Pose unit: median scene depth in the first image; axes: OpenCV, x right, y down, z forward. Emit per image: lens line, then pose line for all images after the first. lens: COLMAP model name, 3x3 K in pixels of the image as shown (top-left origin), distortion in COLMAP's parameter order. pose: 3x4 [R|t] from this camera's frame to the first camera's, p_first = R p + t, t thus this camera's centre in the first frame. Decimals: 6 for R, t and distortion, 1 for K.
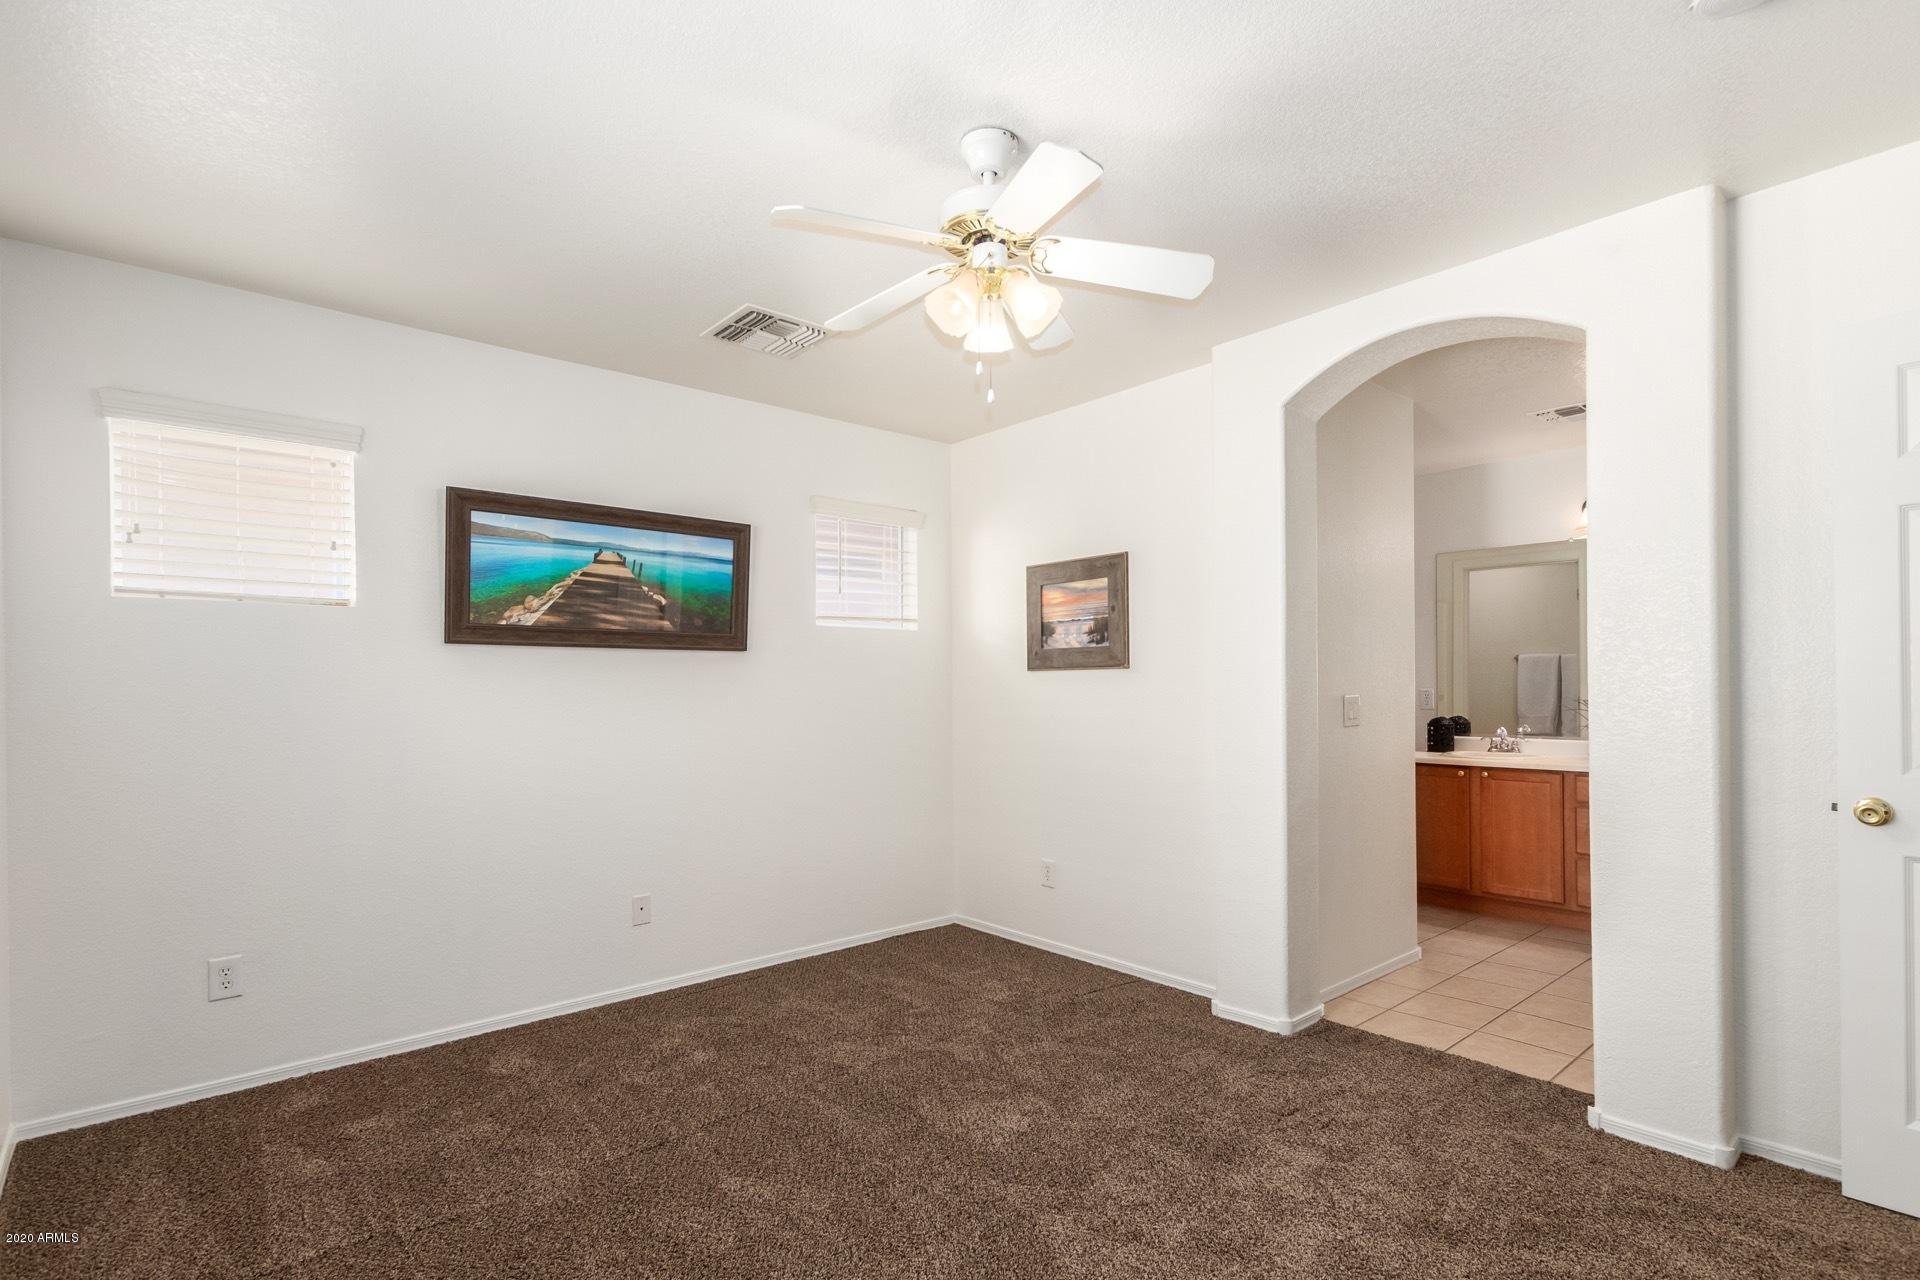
lens RADIAL K [[922.3, 0, 974.7], [0, 922.3, 674.1], [0, 0, 1]] dist [0.005675, -0.001093]
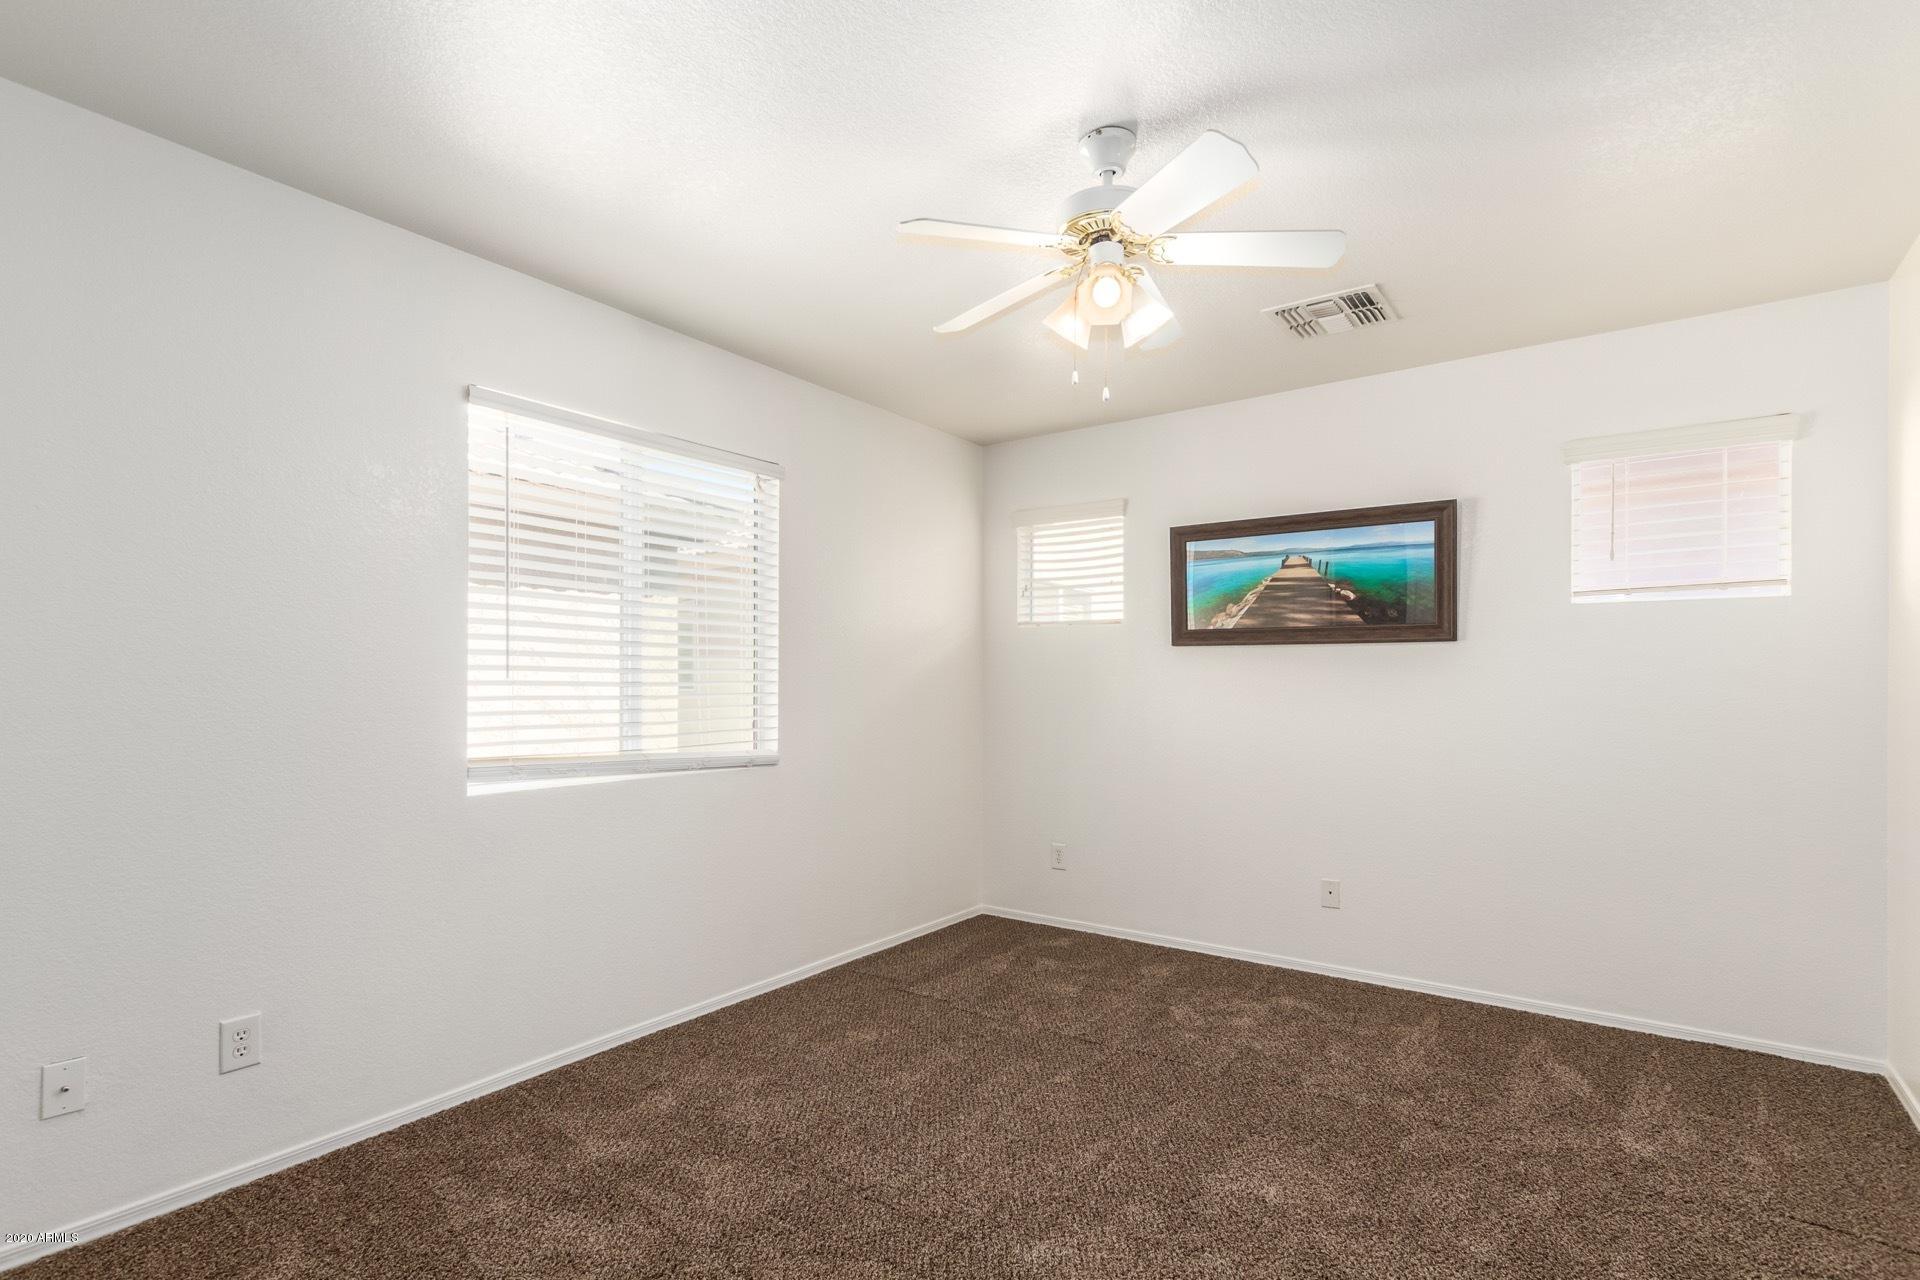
lens RADIAL K [[922.3, 0, 961.8], [0, 922.3, 659.6], [0, 0, 1]] dist [0.005675, -0.001093]
pose [[0.218023, -0.017048, -0.975795, 0.582025], [0.008250, 0.999844, -0.015625, 0.003752], [0.975909, -0.004643, 0.218129, 0.373630]]
